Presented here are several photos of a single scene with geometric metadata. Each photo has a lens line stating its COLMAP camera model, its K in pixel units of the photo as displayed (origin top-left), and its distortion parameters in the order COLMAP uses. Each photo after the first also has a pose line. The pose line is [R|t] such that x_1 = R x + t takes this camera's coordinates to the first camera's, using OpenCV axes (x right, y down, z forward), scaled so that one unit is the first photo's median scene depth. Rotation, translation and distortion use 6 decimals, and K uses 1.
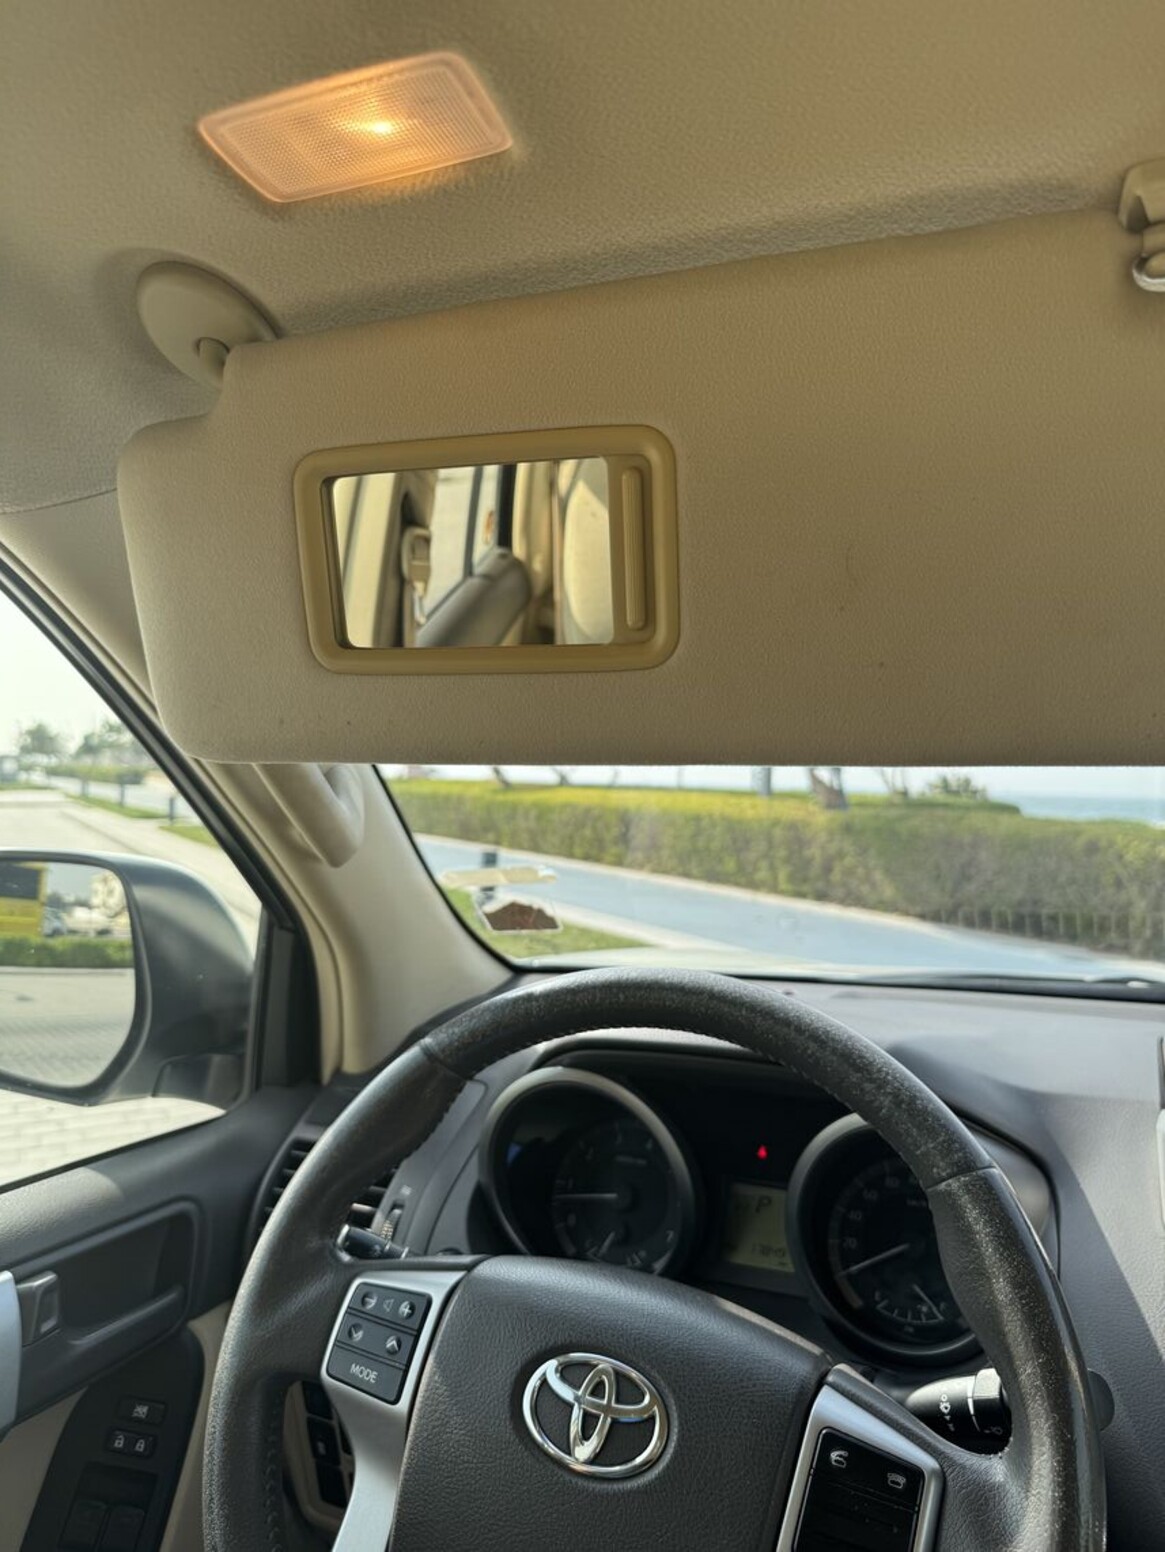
lens RADIAL K [[1148.1, 0, 583.7], [0, 1148.1, 803.6], [0, 0, 1]] dist [-0.011232, -0.005443]
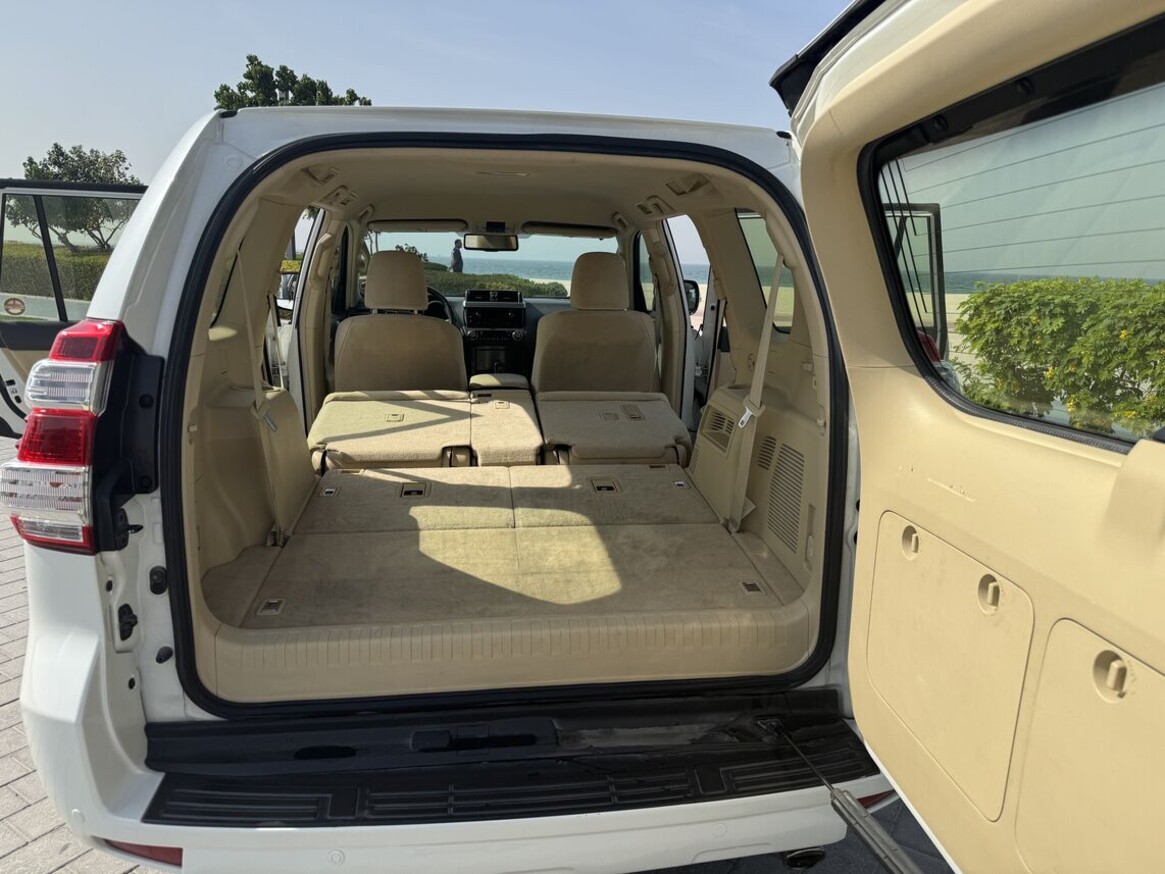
lens RADIAL K [[819.8, 0, 582.5], [0, 819.8, 437.0], [0, 0, 1]] dist [0.055860, -0.086846]
pose [[0.865712, -0.102426, 0.489951, -2.419885], [-0.000069, 0.978815, 0.204747, -0.014767], [-0.500543, -0.177286, 0.847364, -6.340913]]
